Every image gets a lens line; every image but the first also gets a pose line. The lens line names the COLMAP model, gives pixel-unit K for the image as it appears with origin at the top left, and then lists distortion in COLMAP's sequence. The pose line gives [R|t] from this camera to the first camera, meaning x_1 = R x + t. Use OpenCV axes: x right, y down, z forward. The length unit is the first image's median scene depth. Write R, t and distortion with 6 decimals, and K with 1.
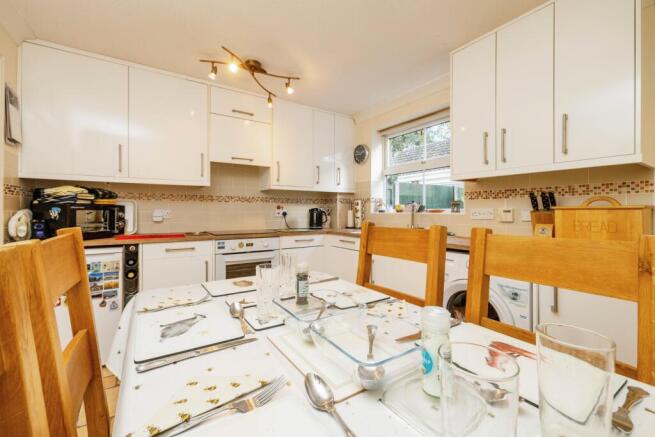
lens RADIAL K [[269.3, 0, 325.9], [0, 269.3, 211.2], [0, 0, 1]] dist [0.000307, 0.000024]
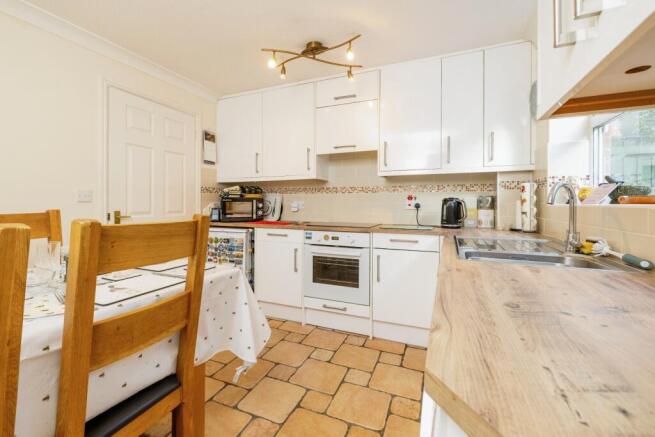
lens RADIAL K [[286.0, 0, 326.5], [0, 286.0, 202.9], [0, 0, 1]] dist [-0.001609, 0.000552]
pose [[0.549413, -0.003991, -0.835541, 0.525827], [-0.000603, 0.999986, -0.005173, 0.007582], [0.835551, 0.003346, 0.549403, 0.432318]]
